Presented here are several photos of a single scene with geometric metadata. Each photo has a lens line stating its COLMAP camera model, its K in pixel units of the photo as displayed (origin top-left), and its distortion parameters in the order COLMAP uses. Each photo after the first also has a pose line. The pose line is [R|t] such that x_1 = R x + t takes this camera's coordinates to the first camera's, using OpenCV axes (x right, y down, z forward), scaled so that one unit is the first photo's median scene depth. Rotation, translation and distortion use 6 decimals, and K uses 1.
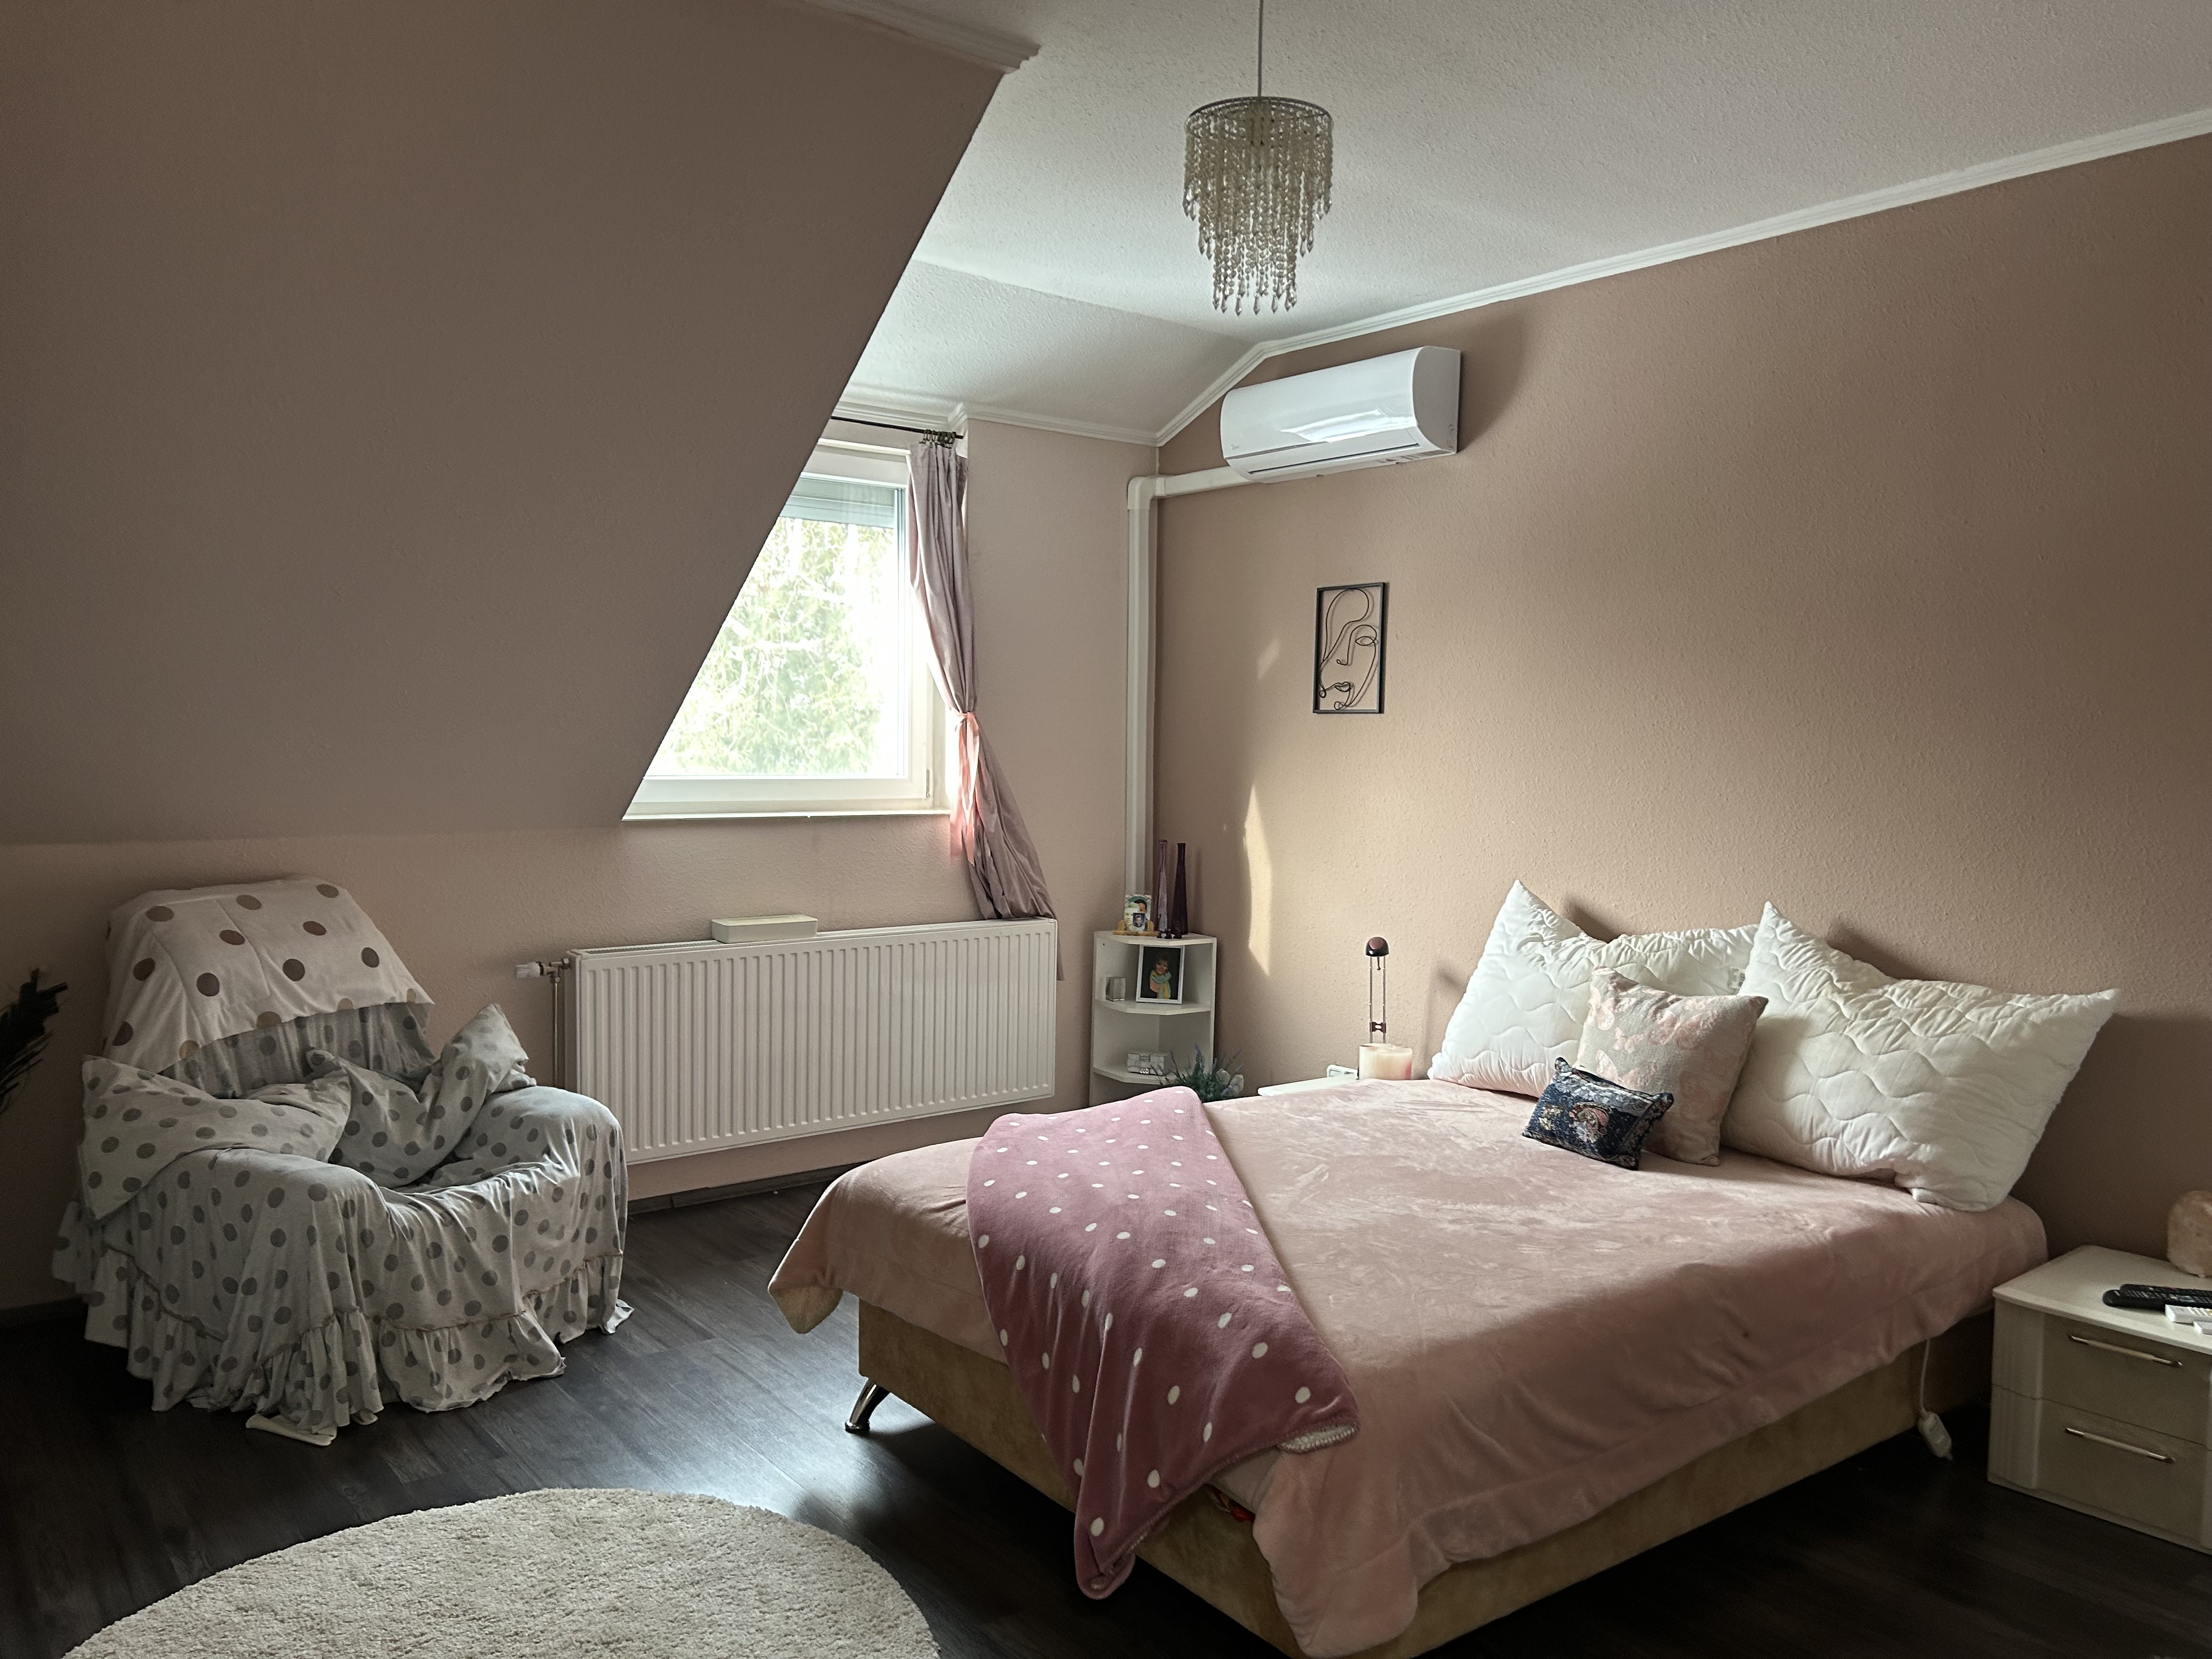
lens RADIAL K [[1671.6, 0, 1107.1], [0, 1671.6, 828.7], [0, 0, 1]] dist [0.026916, -0.030184]
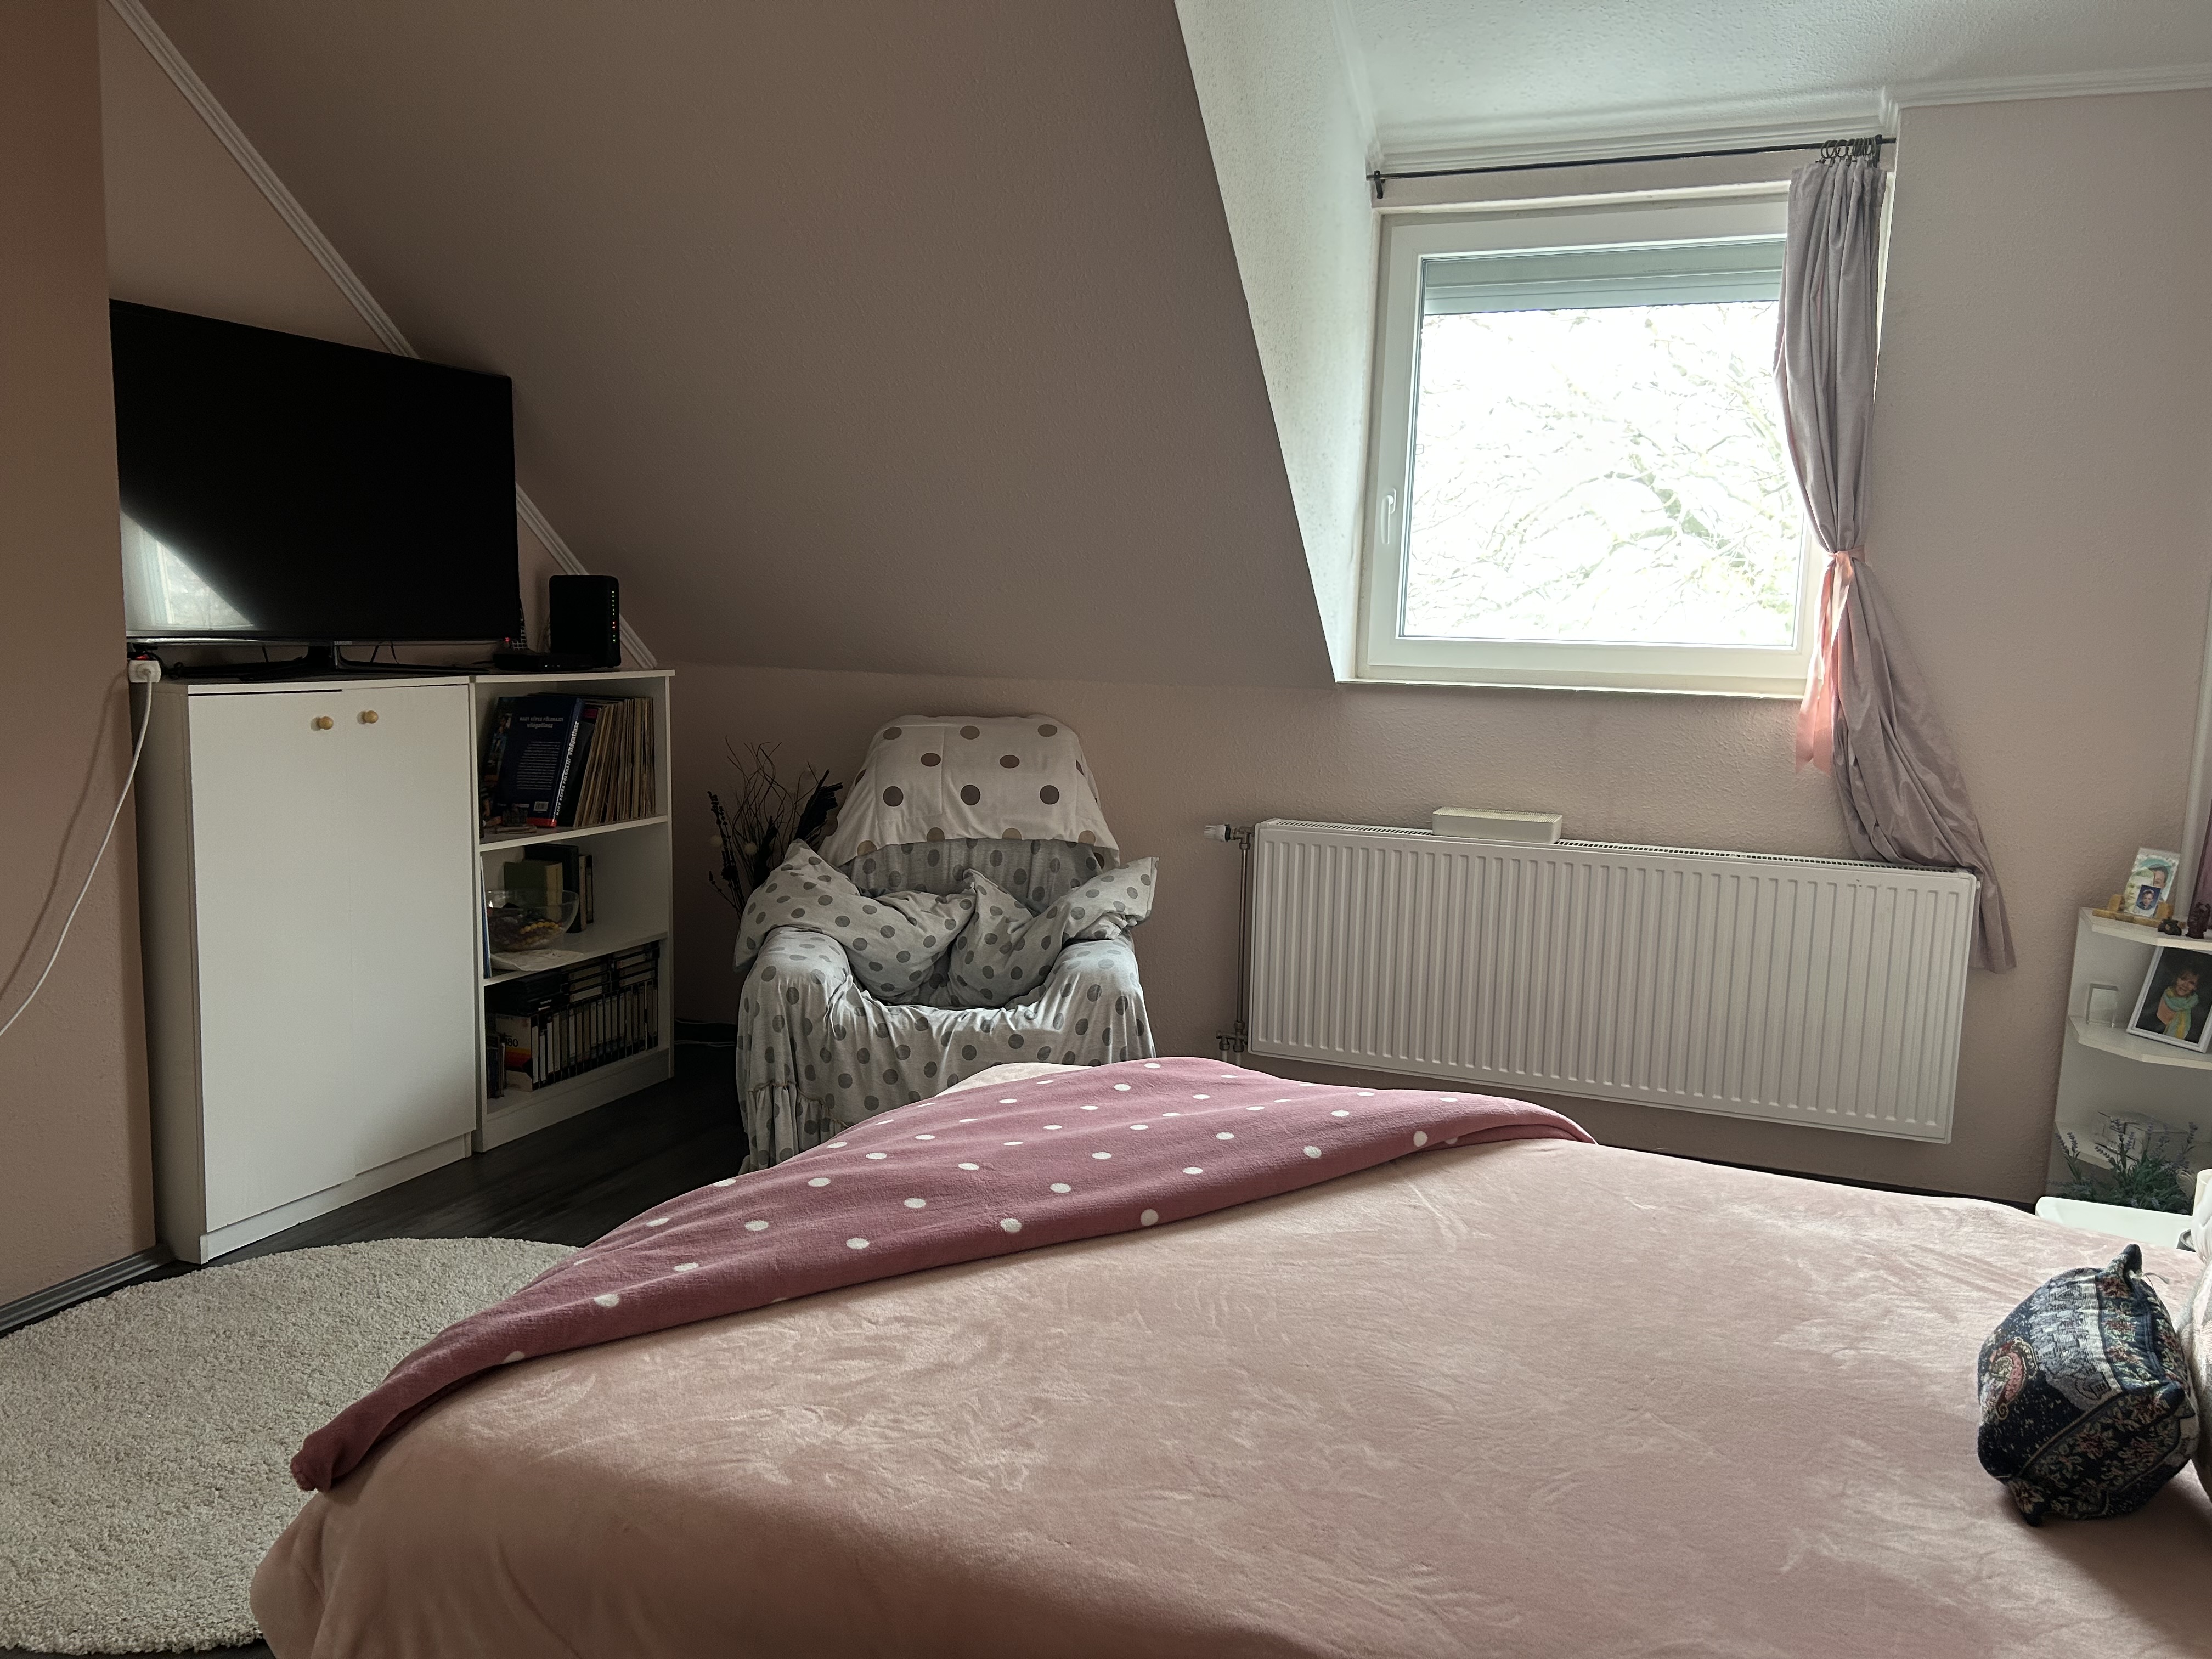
lens RADIAL K [[1671.6, 0, 1108.3], [0, 1671.6, 829.7], [0, 0, 1]] dist [0.026916, -0.030184]
pose [[0.484282, 0.106022, -0.868464, 0.500531], [-0.071040, 0.994118, 0.081748, 0.010905], [0.872023, 0.022106, 0.488965, 0.534843]]
